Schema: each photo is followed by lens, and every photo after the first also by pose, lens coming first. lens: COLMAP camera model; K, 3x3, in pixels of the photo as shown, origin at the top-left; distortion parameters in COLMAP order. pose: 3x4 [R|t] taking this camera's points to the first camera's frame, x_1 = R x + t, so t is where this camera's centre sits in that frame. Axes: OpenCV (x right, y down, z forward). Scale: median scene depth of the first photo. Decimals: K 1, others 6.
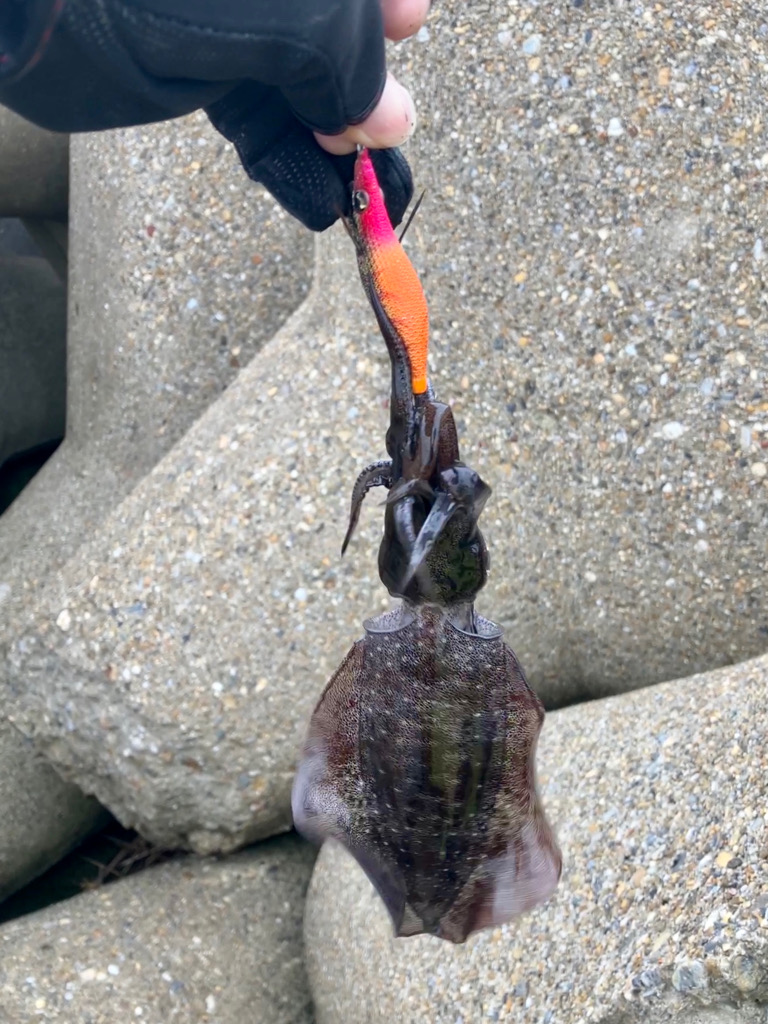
lens RADIAL K [[905.0, 0, 387.6], [0, 905.0, 513.7], [0, 0, 1]] dist [0.052106, -0.111376]
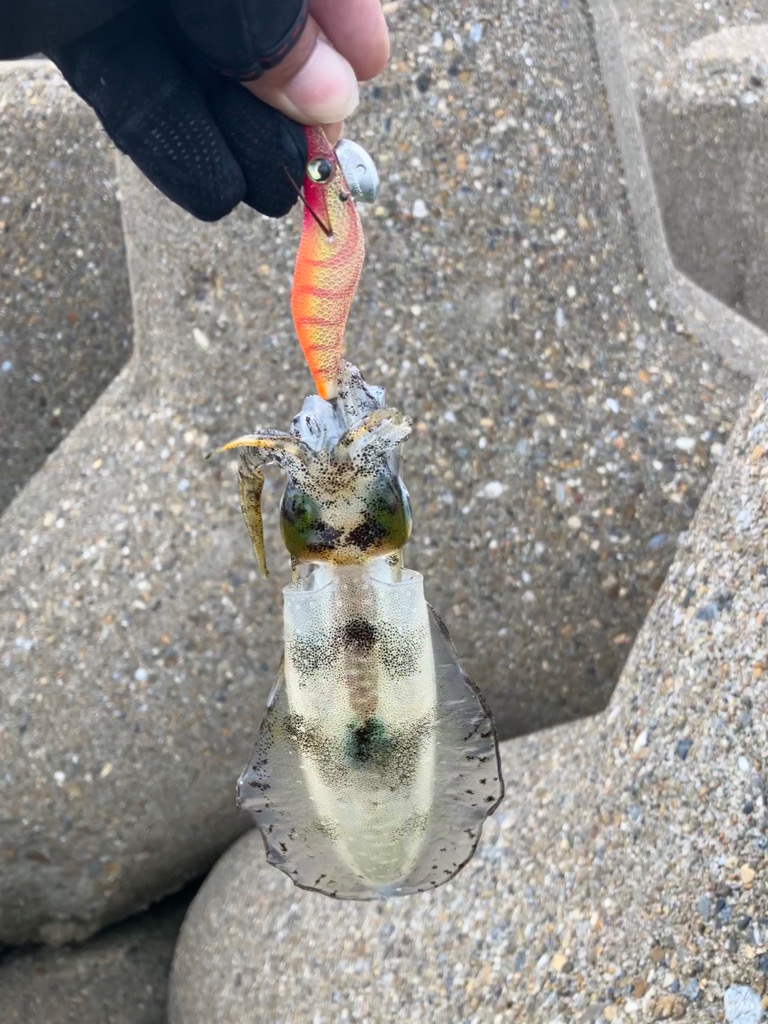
lens RADIAL K [[901.6, 0, 384.0], [0, 901.6, 512.0], [0, 0, 1]] dist [0.077063, -0.205007]
pose [[0.983667, -0.068073, 0.166632, 0.011637], [0.070680, 0.997451, -0.009756, -0.064380], [-0.165543, 0.021374, 0.985971, -0.010611]]
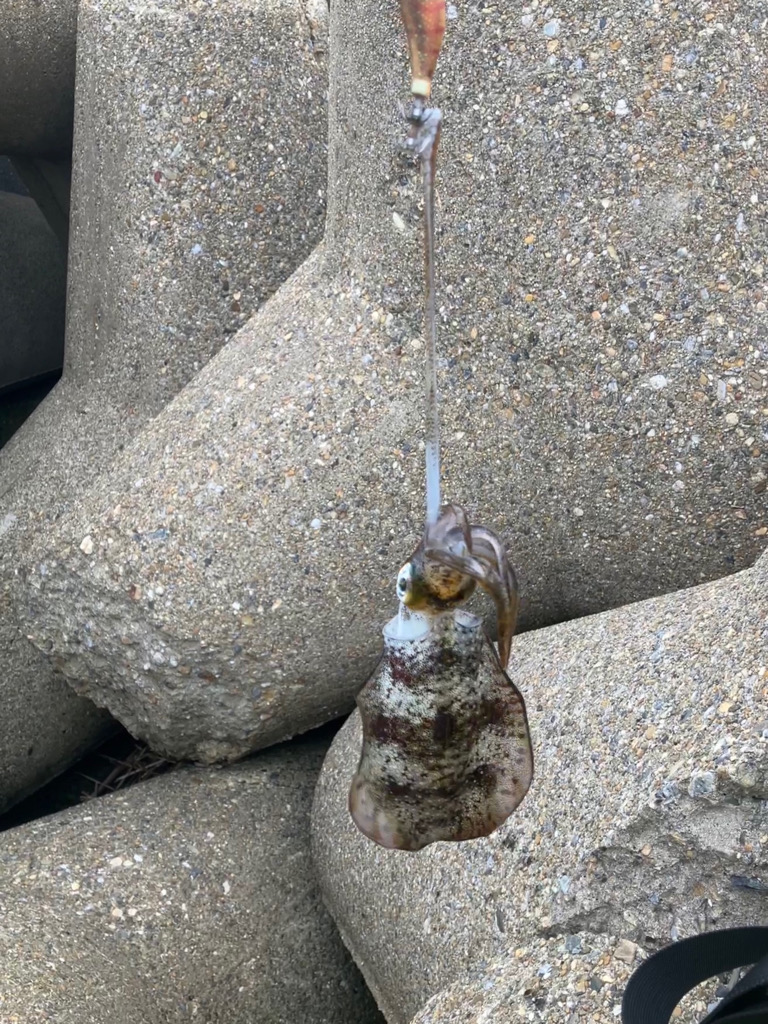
lens RADIAL K [[901.6, 0, 384.0], [0, 901.6, 512.0], [0, 0, 1]] dist [0.077063, -0.205007]
pose [[0.998182, 0.020329, 0.056736, -0.085293], [-0.023297, 0.998367, 0.052155, 0.018309], [-0.055583, -0.053382, 0.997026, -0.110063]]
